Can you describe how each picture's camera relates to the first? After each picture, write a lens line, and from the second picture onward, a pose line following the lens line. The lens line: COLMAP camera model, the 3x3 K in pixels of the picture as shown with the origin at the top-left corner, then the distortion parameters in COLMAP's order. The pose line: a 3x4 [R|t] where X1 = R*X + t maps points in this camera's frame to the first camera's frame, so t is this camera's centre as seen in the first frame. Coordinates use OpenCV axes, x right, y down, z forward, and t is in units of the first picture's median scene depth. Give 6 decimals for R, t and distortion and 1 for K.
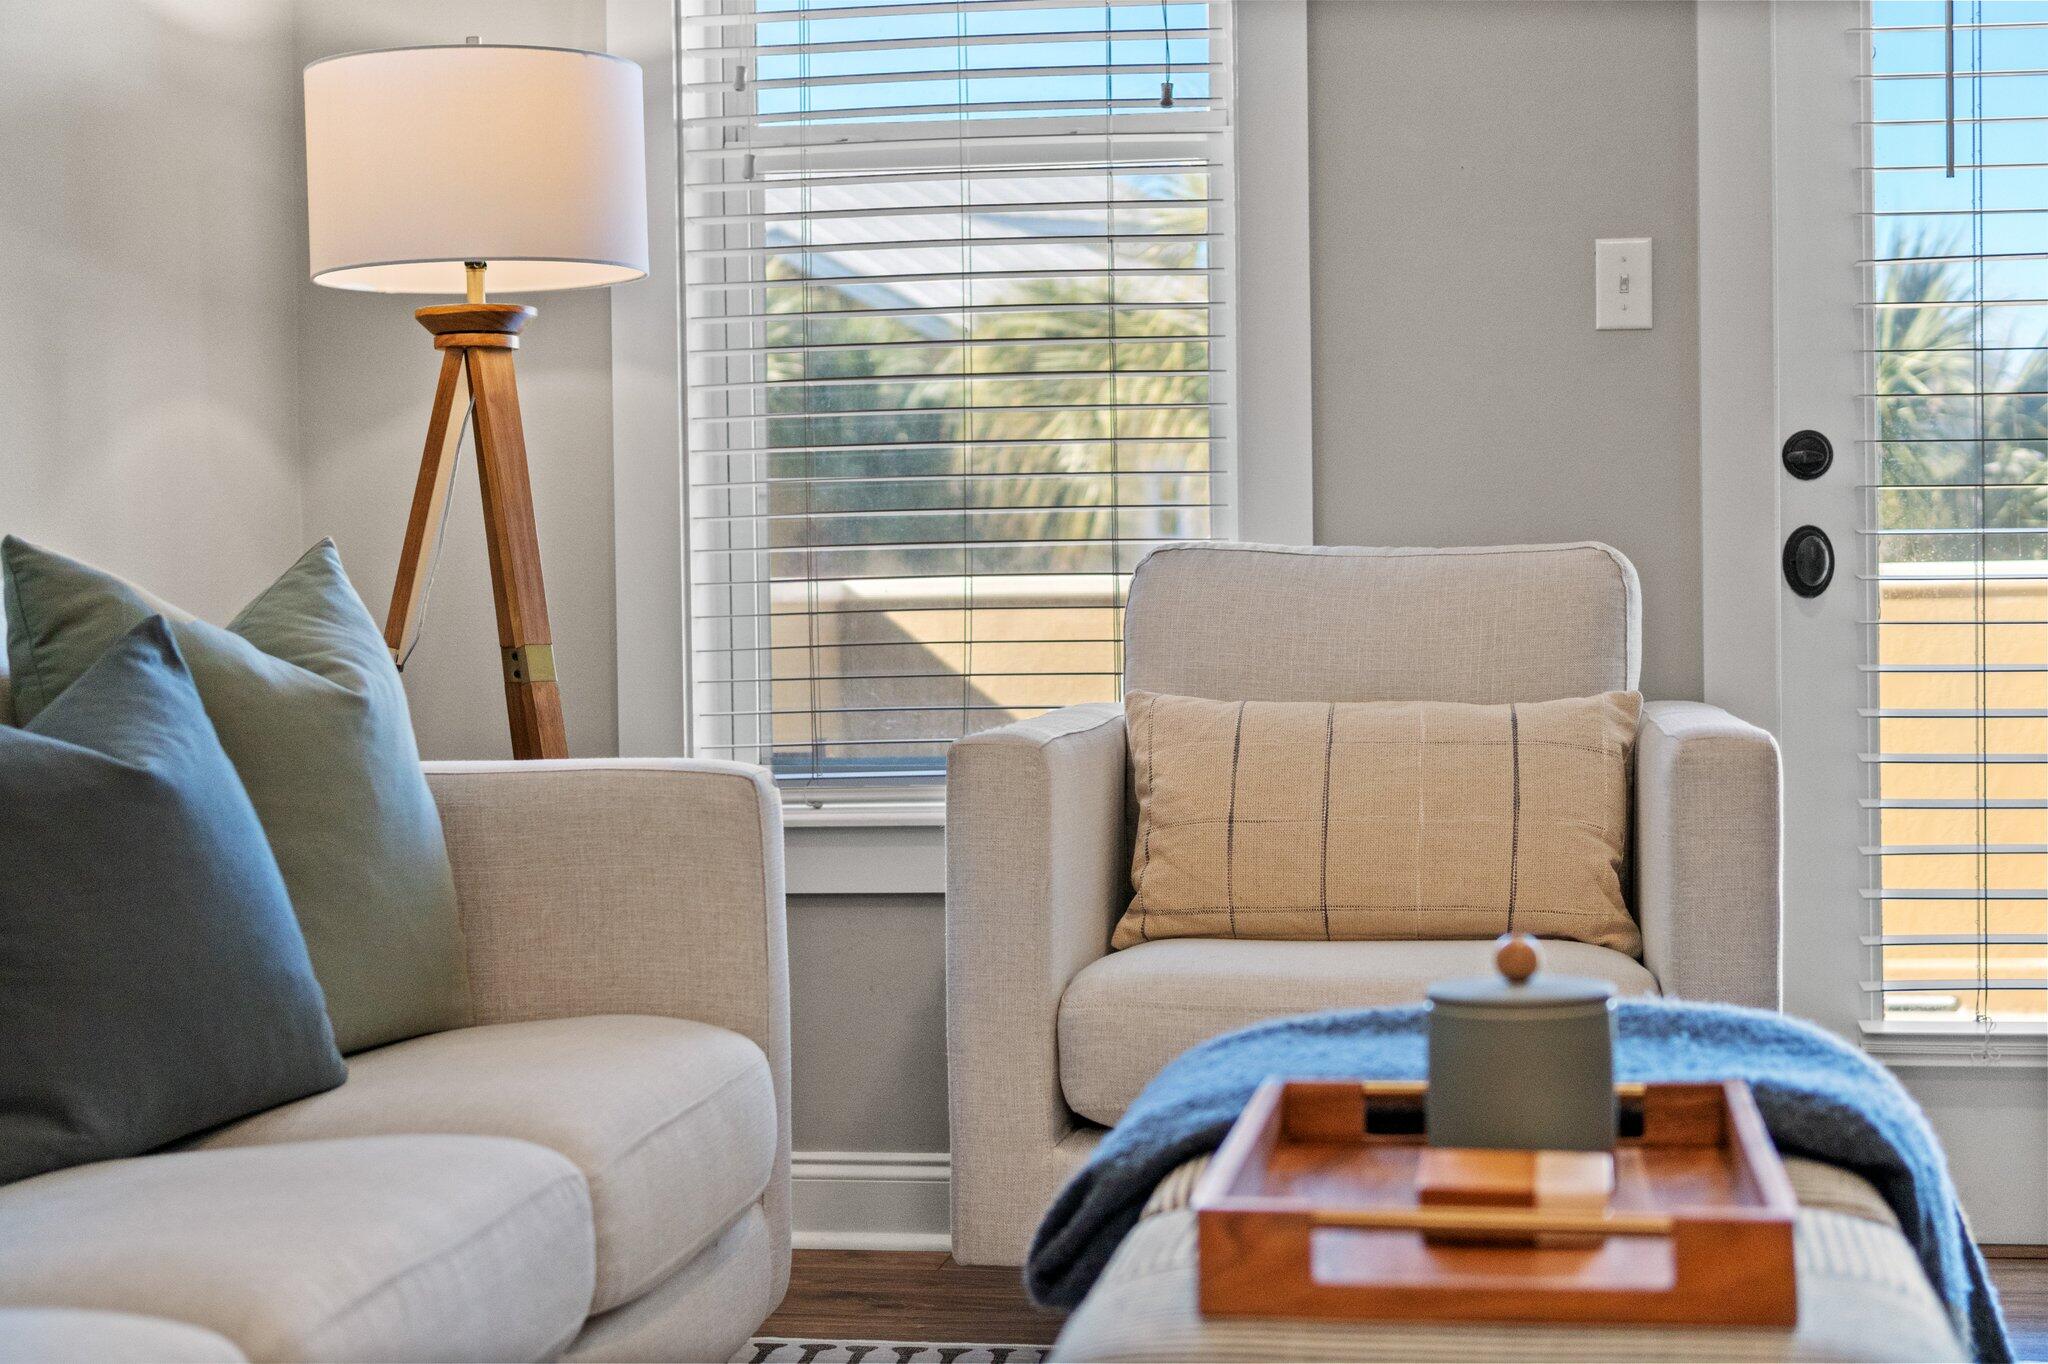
lens RADIAL K [[3151.3, 0, 1024.2], [0, 3151.3, 682.1], [0, 0, 1]] dist [0.023472, 0.000000]
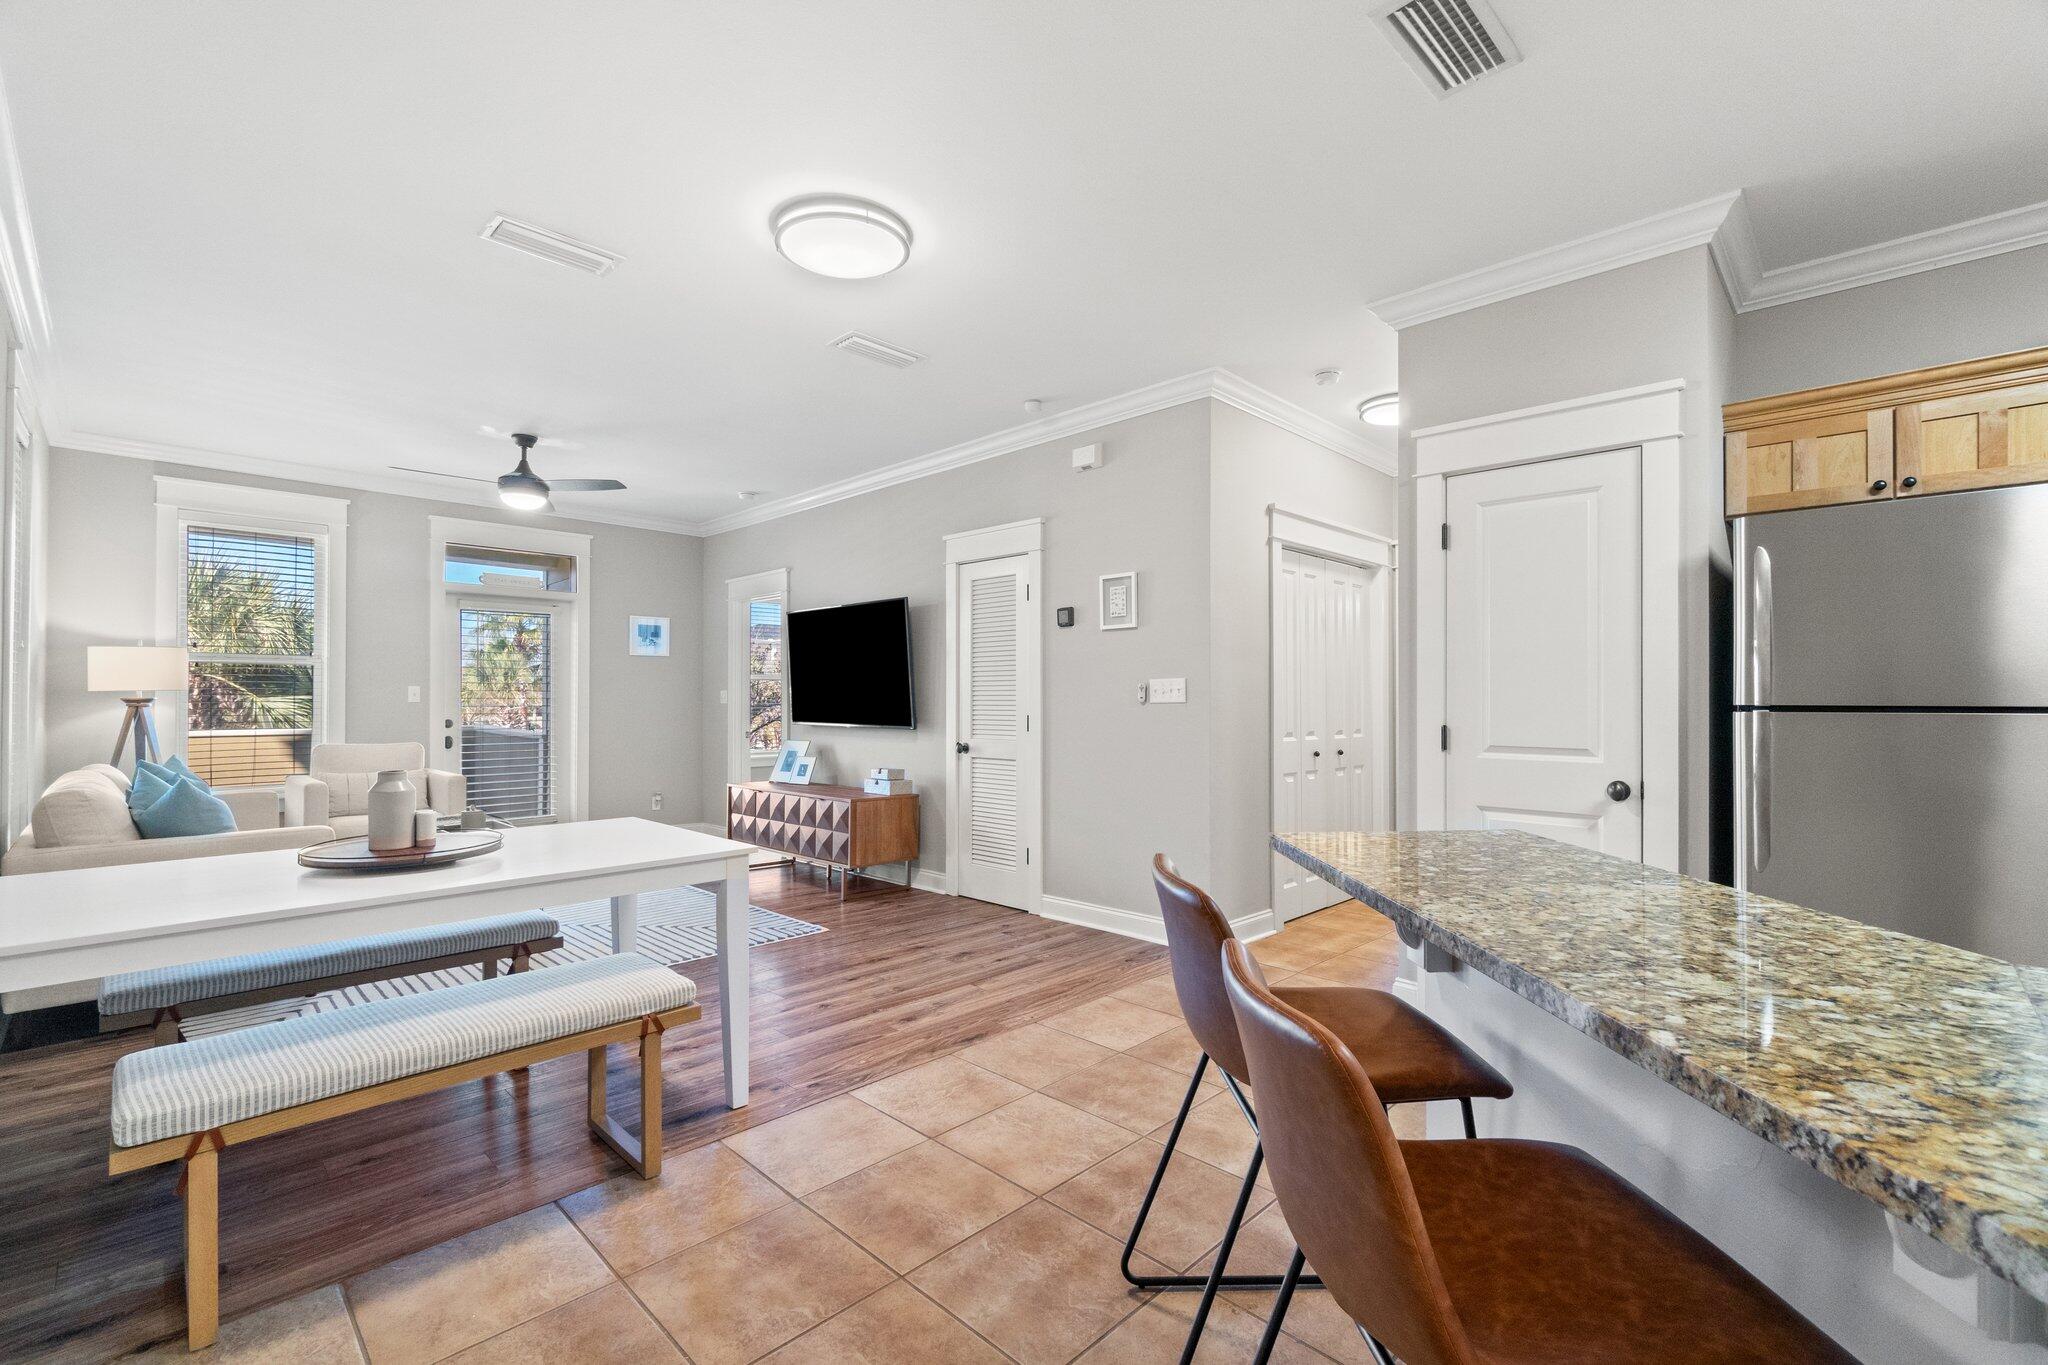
lens RADIAL K [[892.4, 0, 1041.0], [0, 892.4, 688.0], [0, 0, 1]] dist [-0.006921, 0.001830]
pose [[0.586142, 0.017449, 0.810020, -0.460897], [0.017017, 0.999282, -0.033839, -0.066938], [-0.810030, 0.033618, 0.585424, -0.875301]]
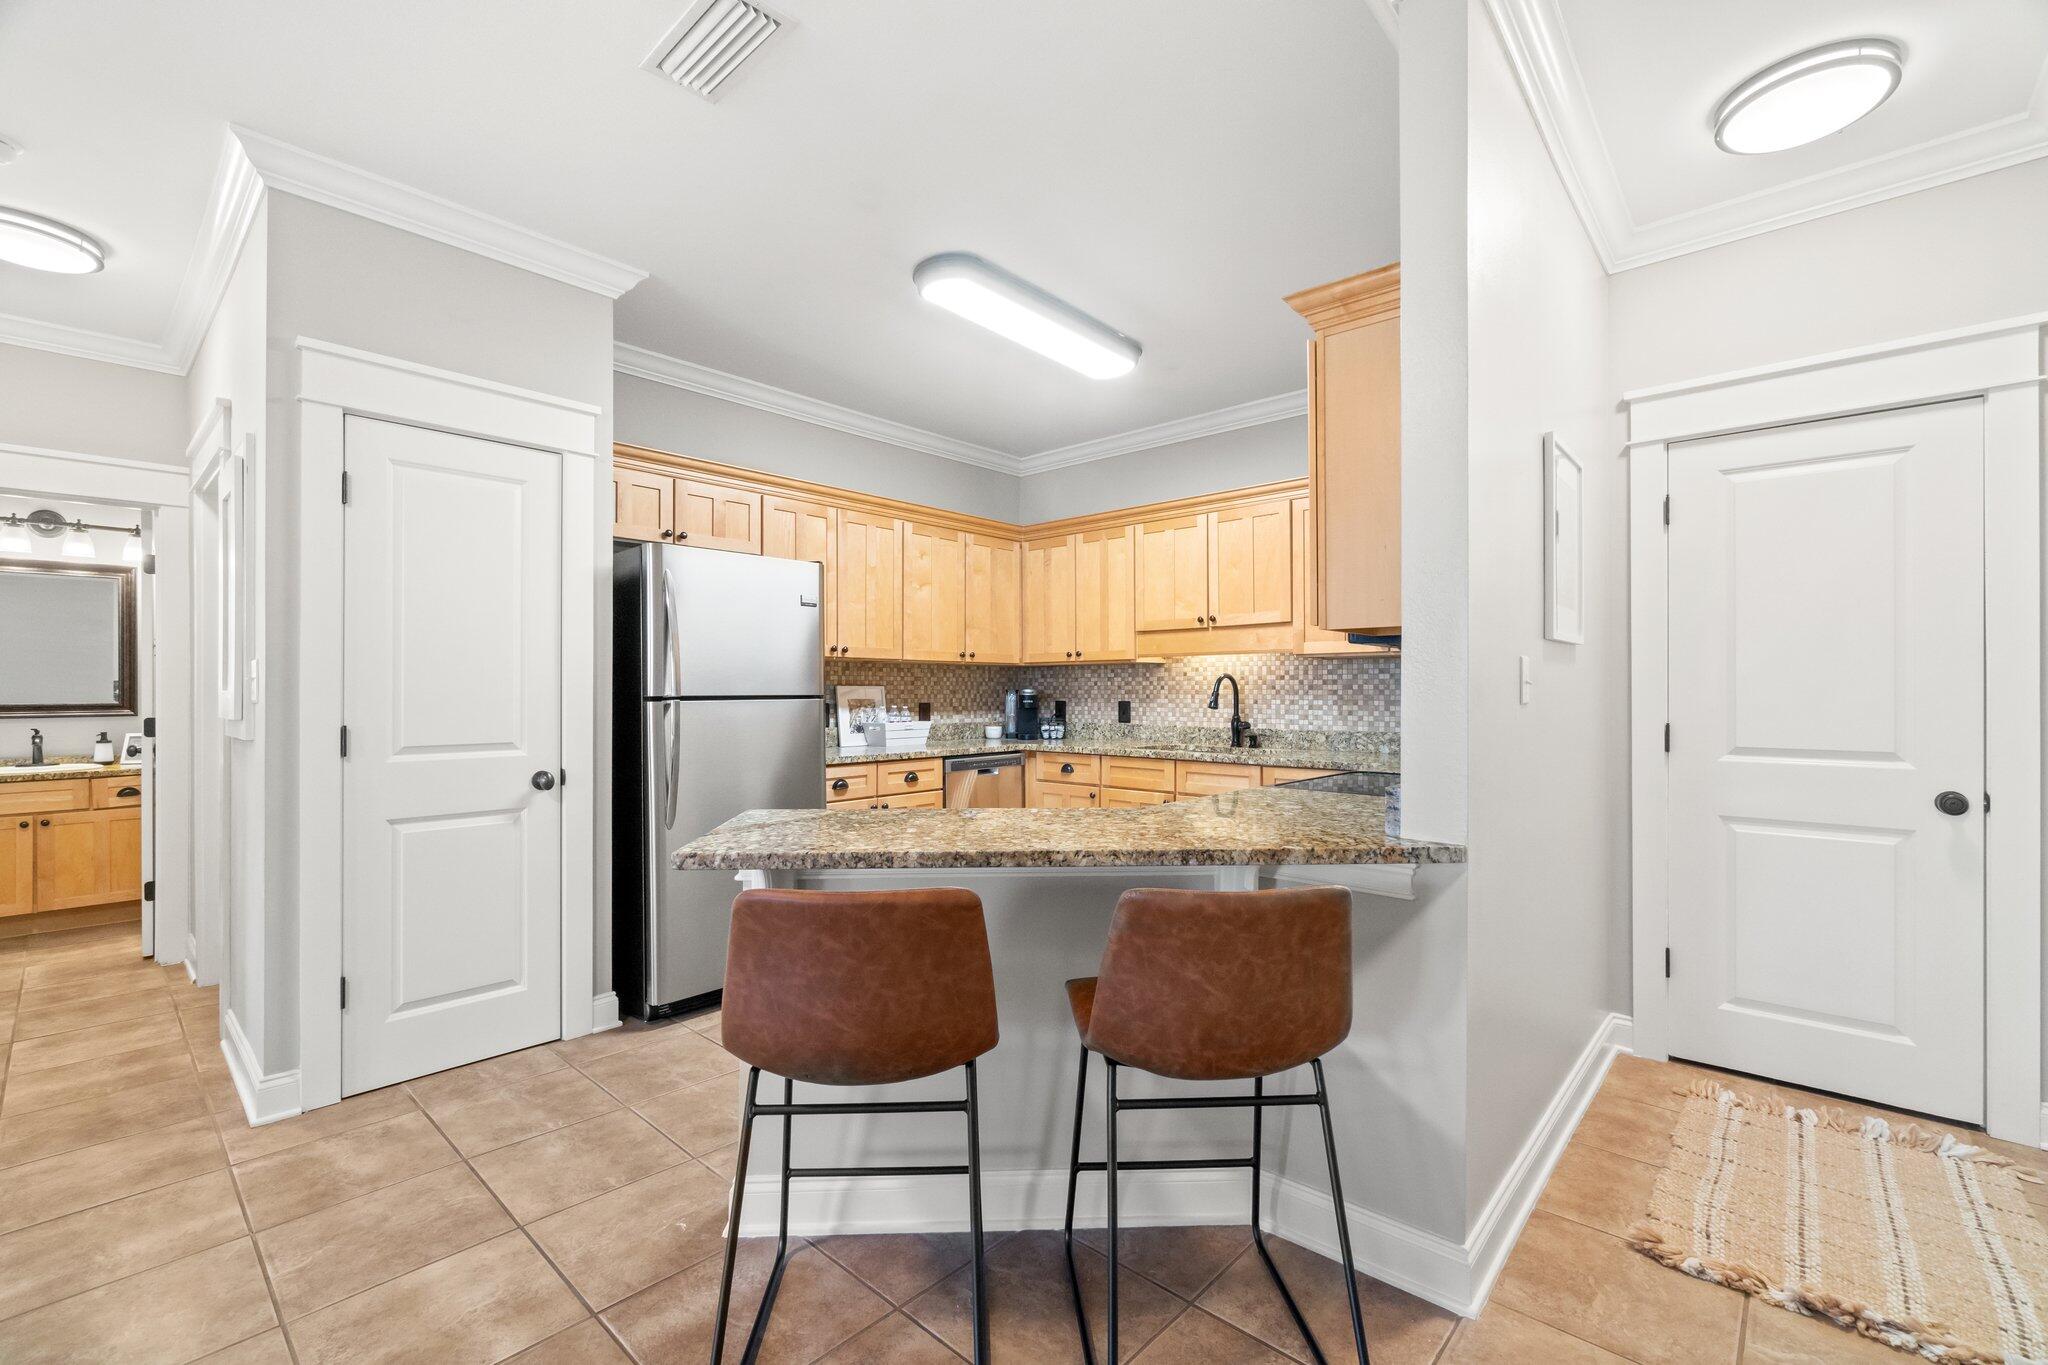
lens RADIAL K [[892.4, 0, 1009.8], [0, 892.4, 683.9], [0, 0, 1]] dist [-0.006921, 0.001830]
pose [[-0.825362, 0.014021, 0.564430, -0.334659], [0.025326, 0.999605, 0.012202, -0.081159], [-0.564036, 0.024366, -0.825390, -0.397414]]
